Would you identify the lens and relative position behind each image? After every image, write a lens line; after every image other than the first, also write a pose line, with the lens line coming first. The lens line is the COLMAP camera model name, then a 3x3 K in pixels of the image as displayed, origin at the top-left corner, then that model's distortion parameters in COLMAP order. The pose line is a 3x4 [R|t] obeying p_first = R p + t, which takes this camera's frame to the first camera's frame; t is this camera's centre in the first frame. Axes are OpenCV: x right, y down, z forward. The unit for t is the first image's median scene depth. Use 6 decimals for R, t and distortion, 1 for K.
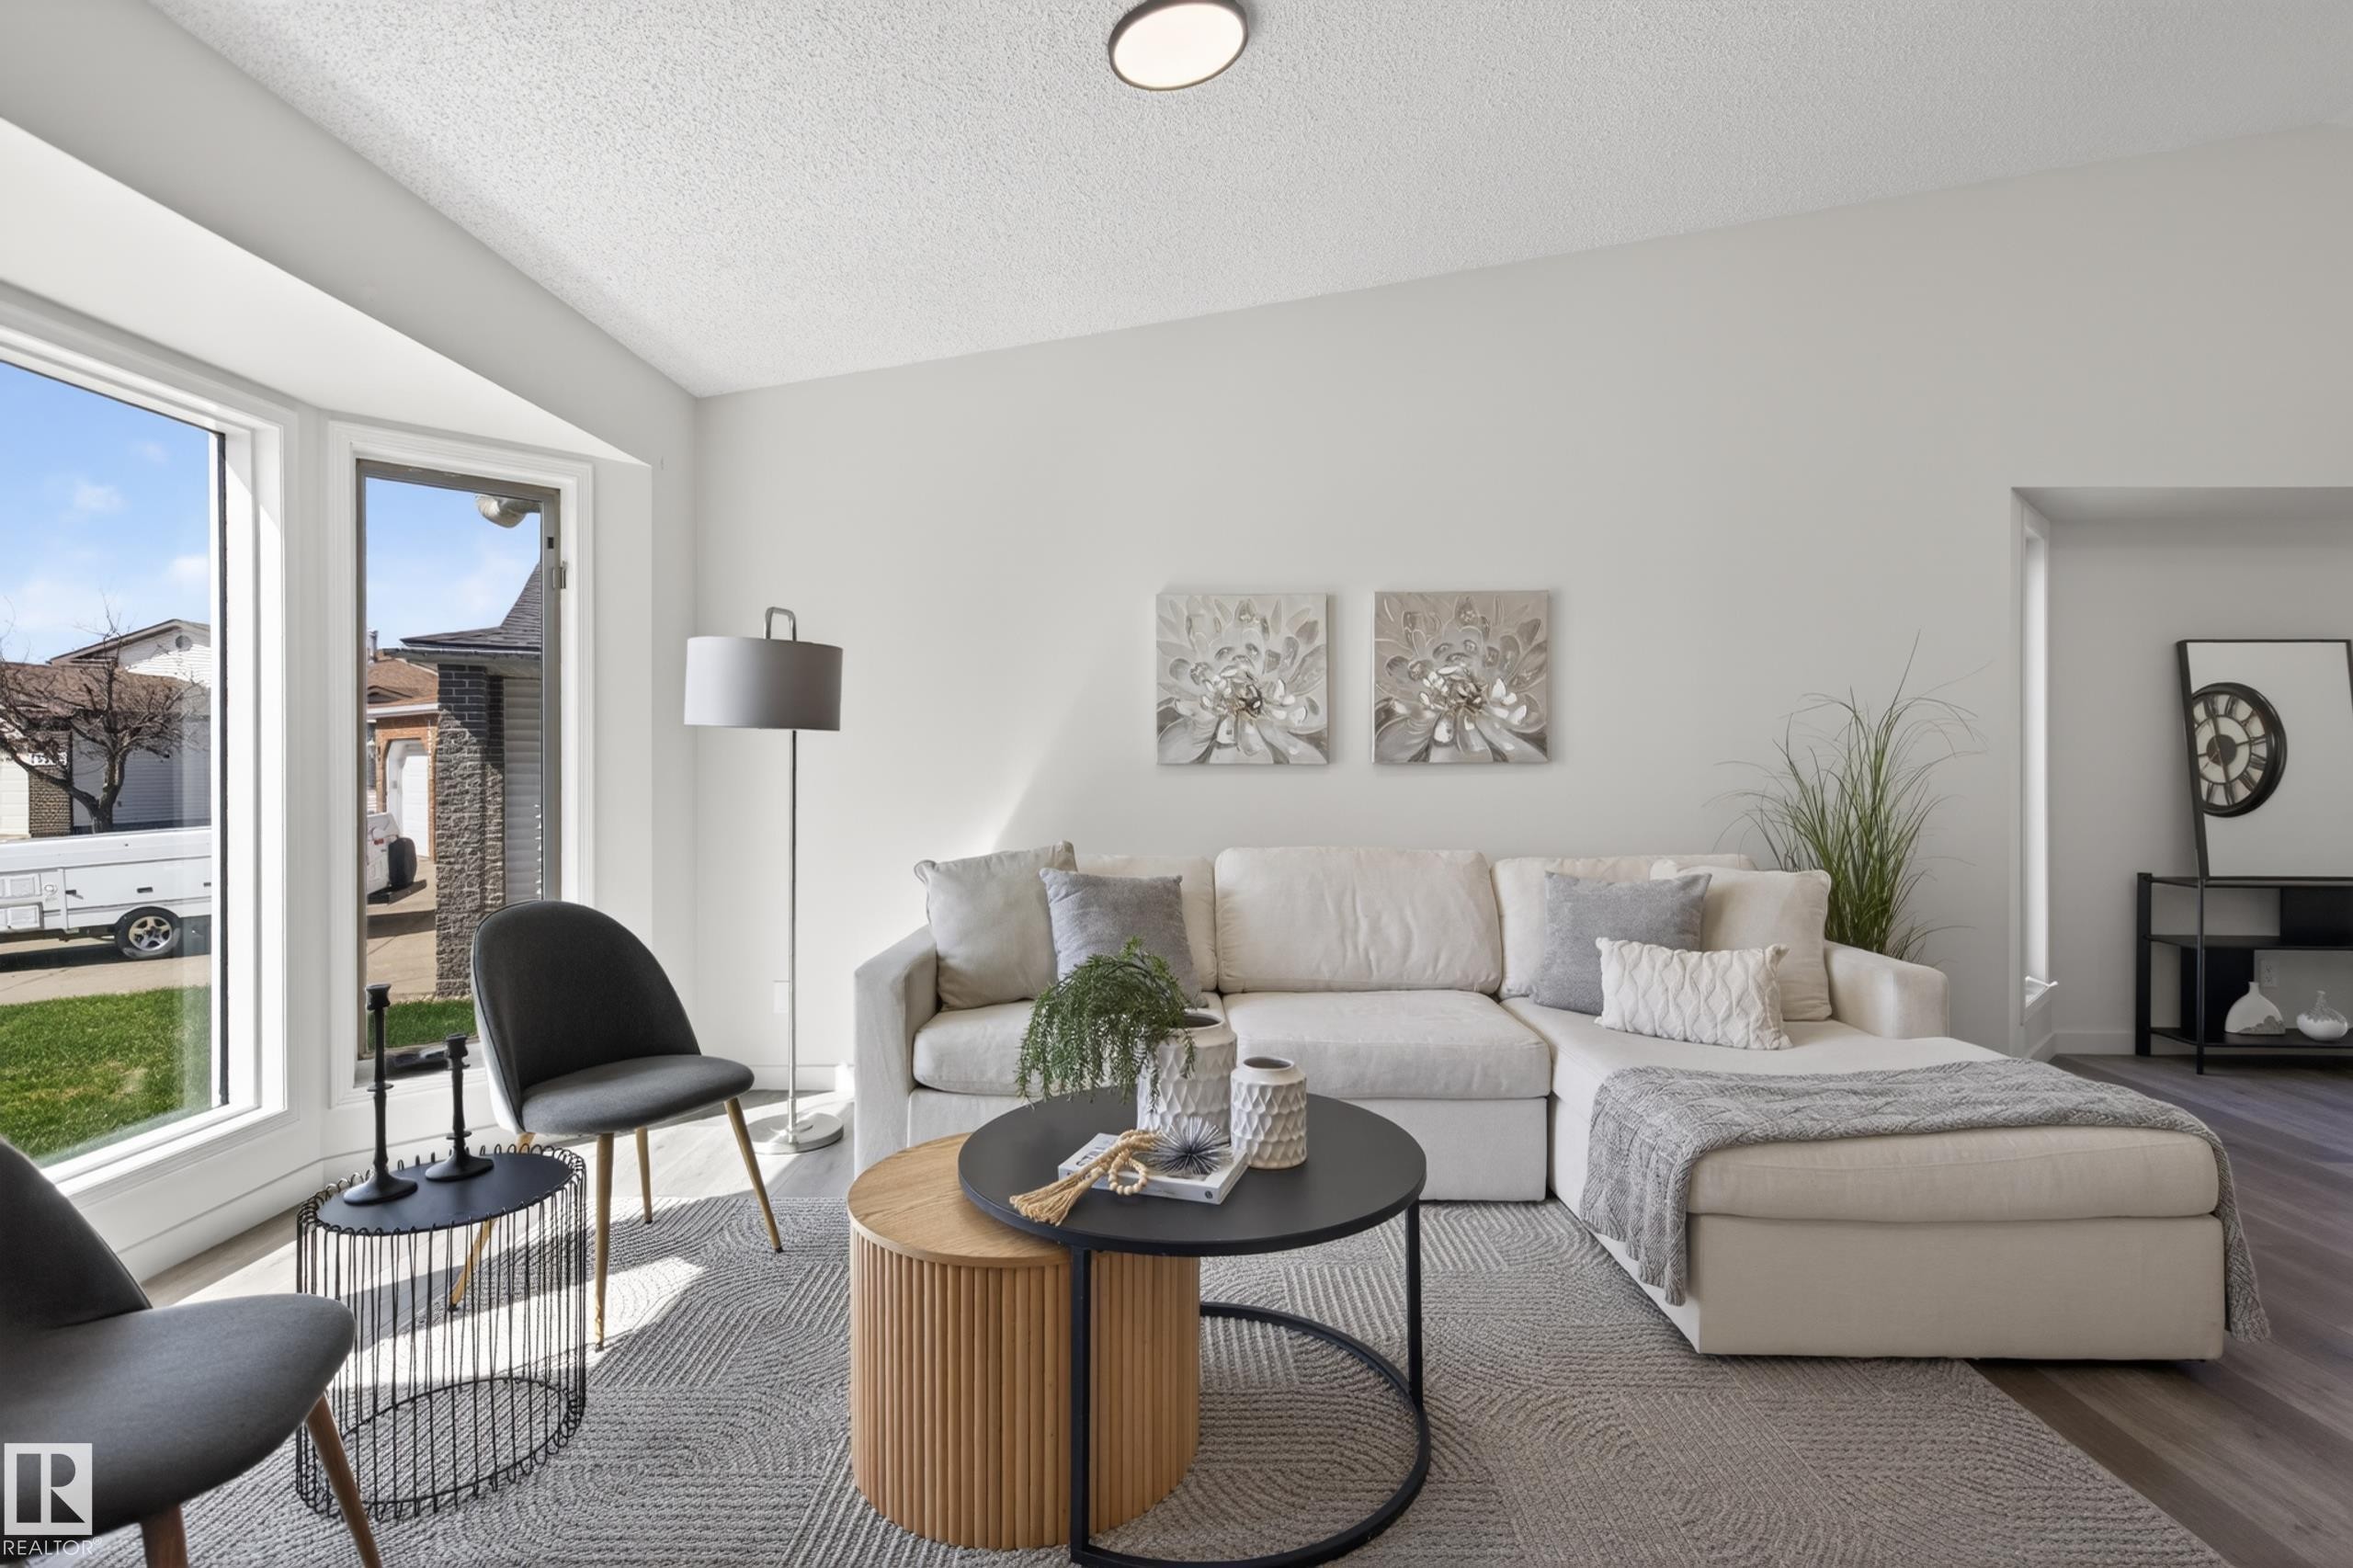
lens RADIAL K [[1168.0, 0, 1170.8], [0, 1168.0, 773.6], [0, 0, 1]] dist [0.038192, -0.025313]
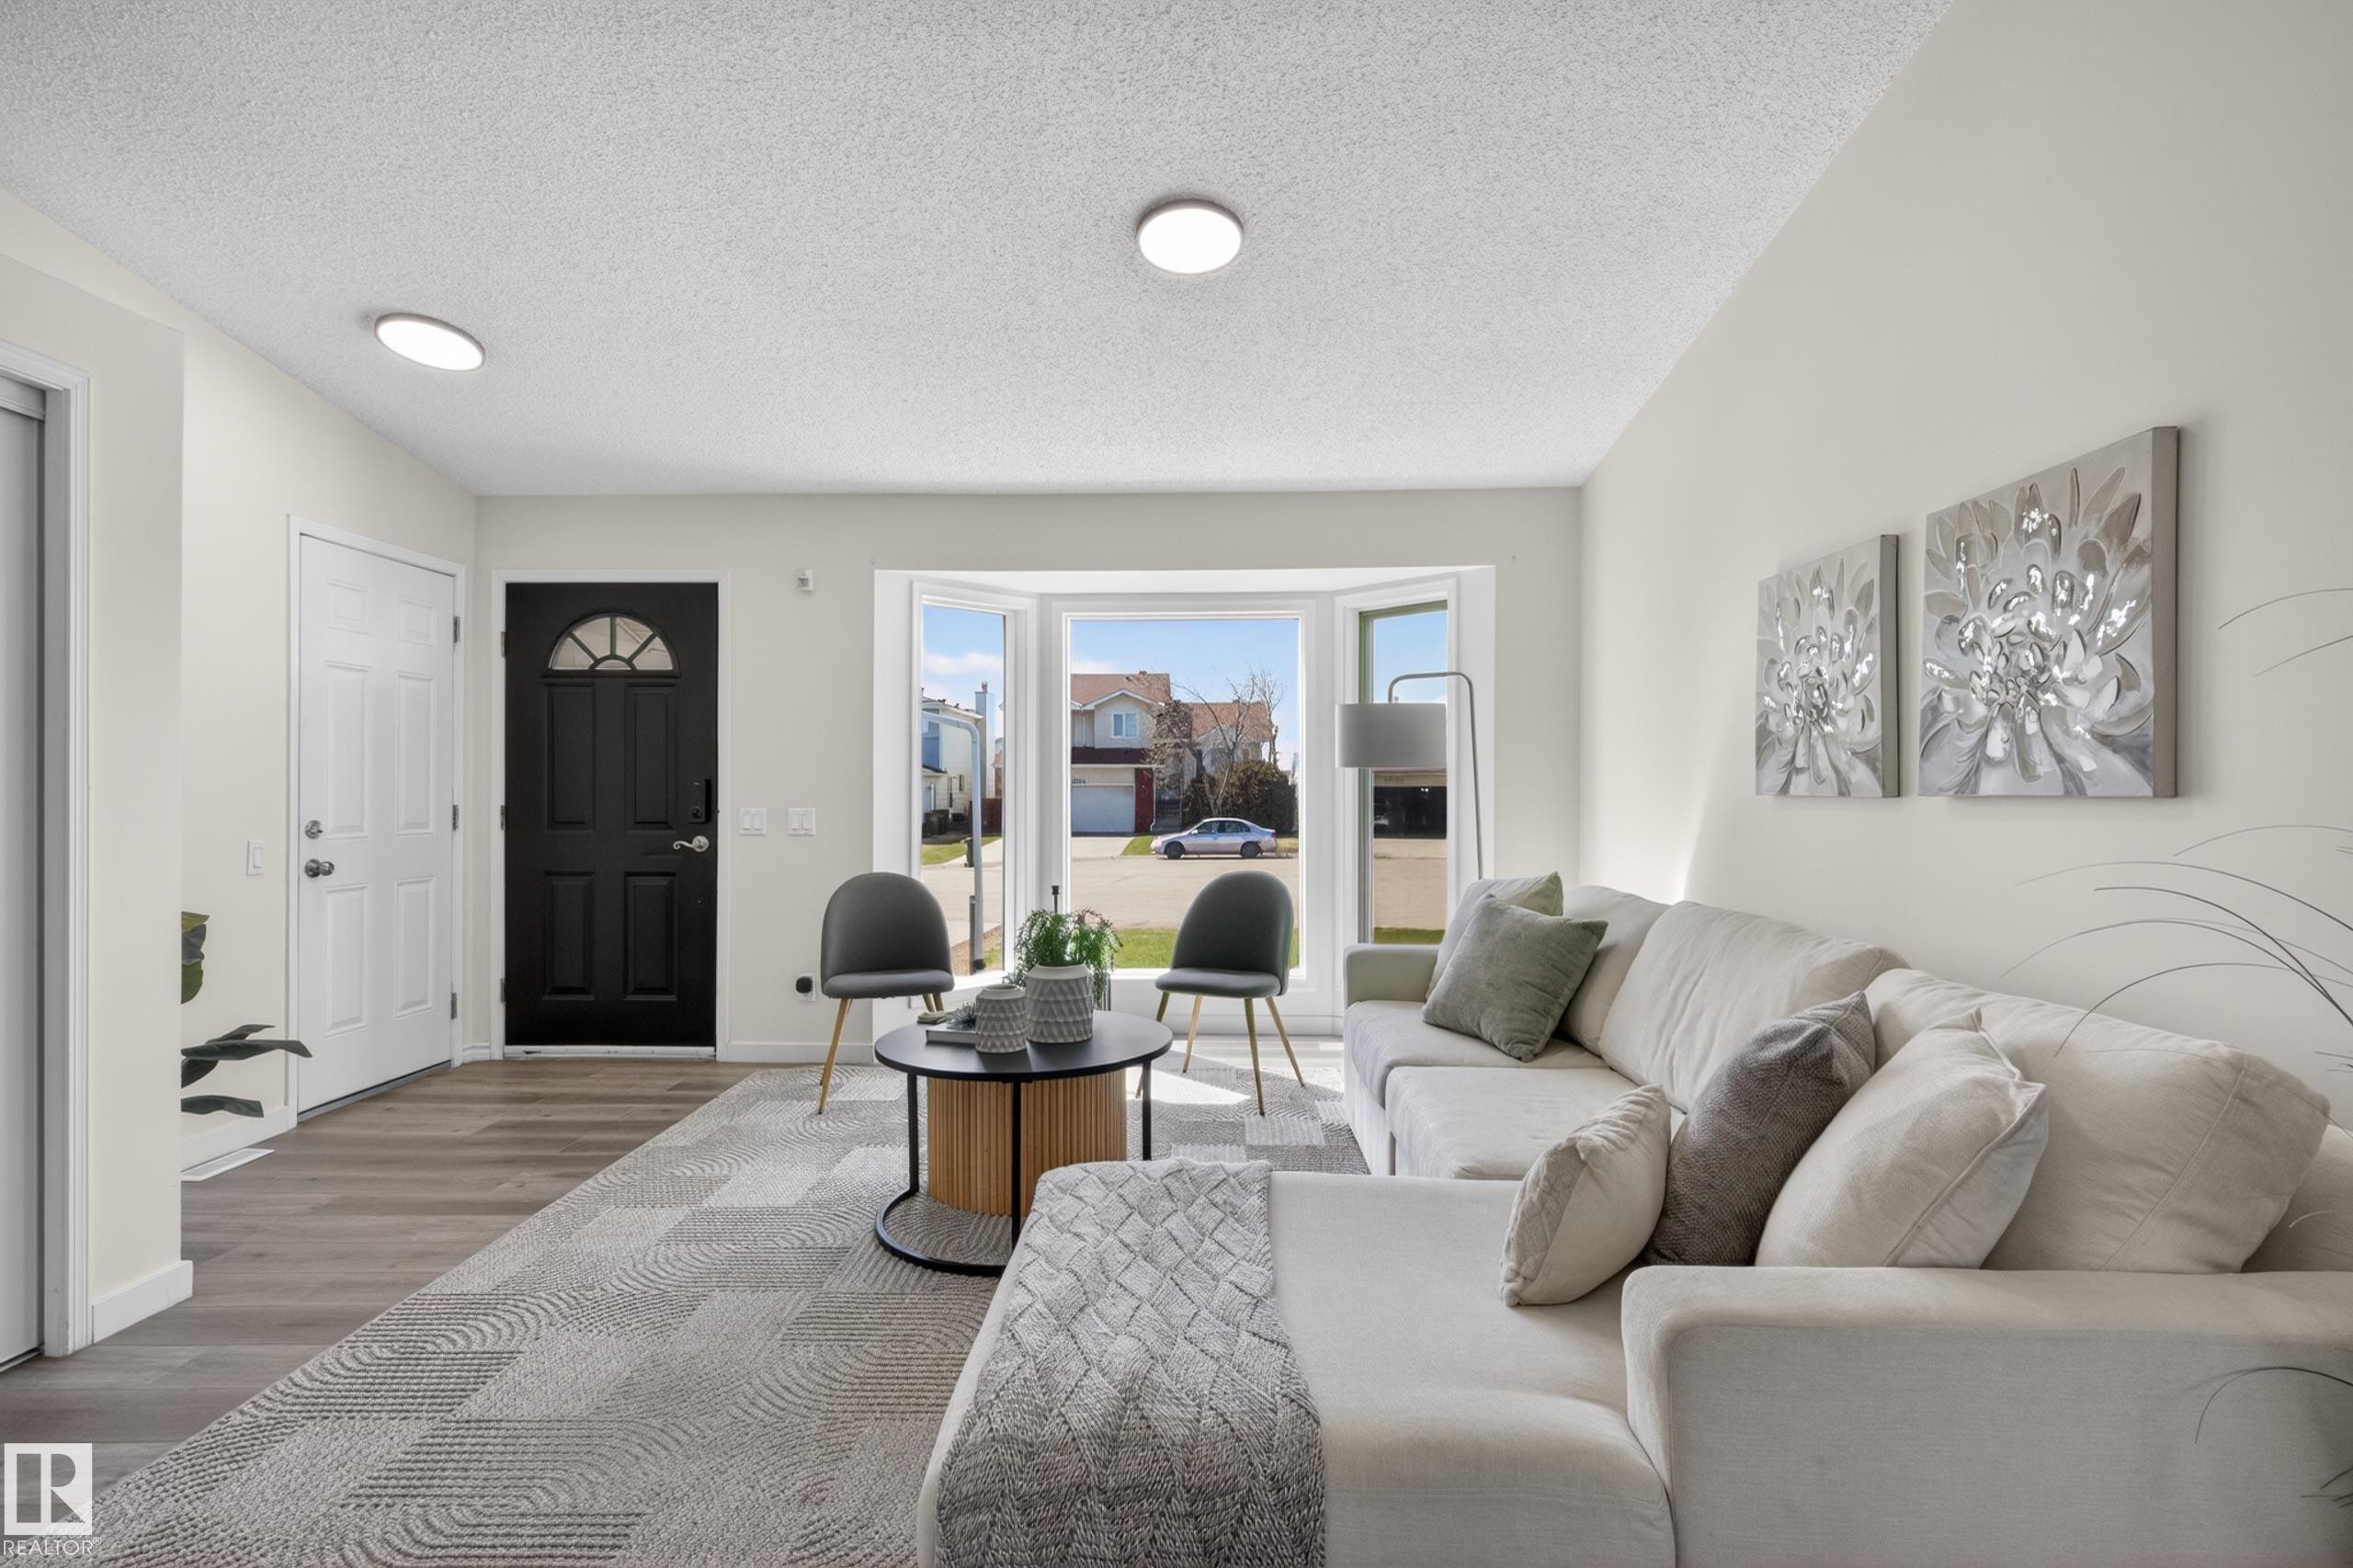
lens RADIAL K [[1168.0, 0, 1170.8], [0, 1168.0, 773.6], [0, 0, 1]] dist [0.038192, -0.025313]
pose [[-0.023105, -0.012578, -0.999654, 0.800832], [-0.008115, 0.999890, -0.012394, -0.009718], [0.999700, 0.007826, -0.023204, 0.620794]]
